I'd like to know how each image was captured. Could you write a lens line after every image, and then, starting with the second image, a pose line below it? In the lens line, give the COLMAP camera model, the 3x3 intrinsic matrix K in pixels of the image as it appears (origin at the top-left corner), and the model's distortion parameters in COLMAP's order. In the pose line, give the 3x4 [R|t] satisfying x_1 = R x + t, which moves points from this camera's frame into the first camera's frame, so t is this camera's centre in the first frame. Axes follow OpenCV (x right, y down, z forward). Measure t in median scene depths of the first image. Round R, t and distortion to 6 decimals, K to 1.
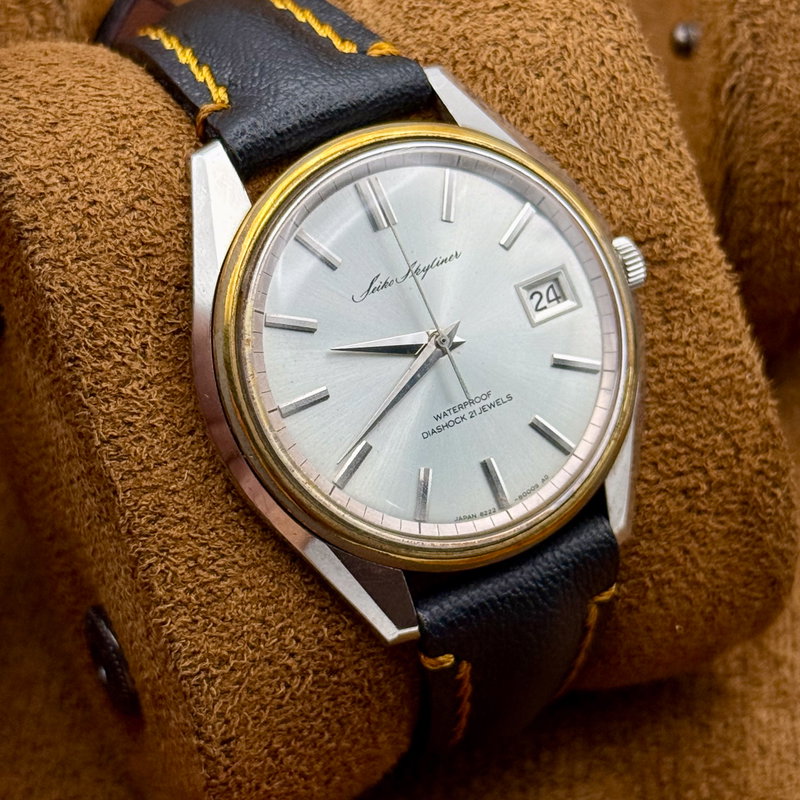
lens RADIAL K [[2574.1, 0, 400.0], [0, 2574.1, 427.4], [0, 0, 1]] dist [0.077032, -0.679487]
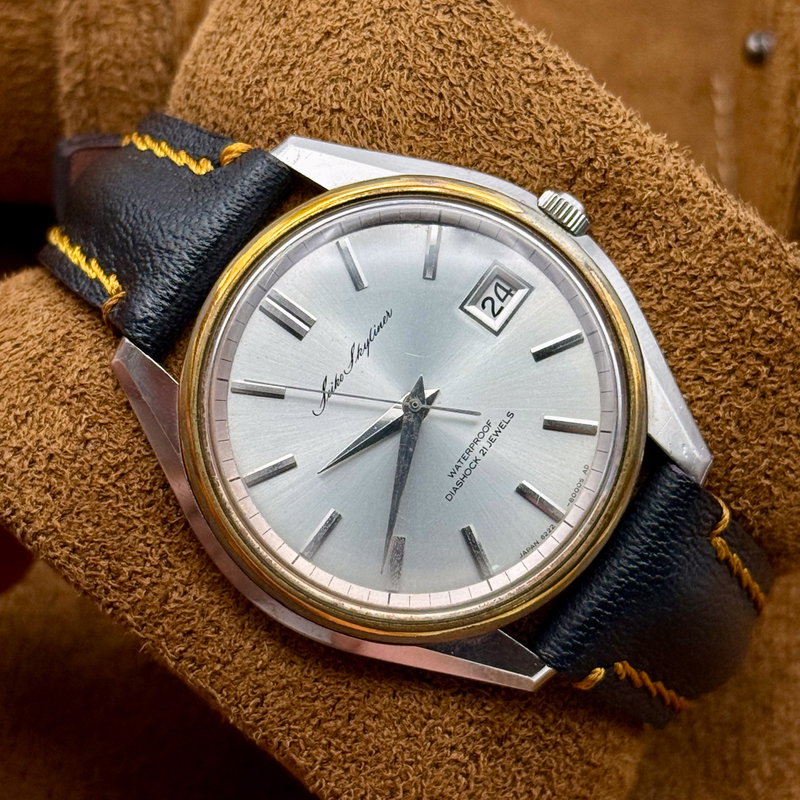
lens RADIAL K [[2574.1, 0, 400.0], [0, 2574.1, 427.4], [0, 0, 1]] dist [0.077032, -0.679487]
pose [[0.830721, -0.475022, -0.290271, 0.276367], [0.508647, 0.859579, 0.049006, -0.073357], [0.226232, -0.188355, 0.955689, 0.072136]]
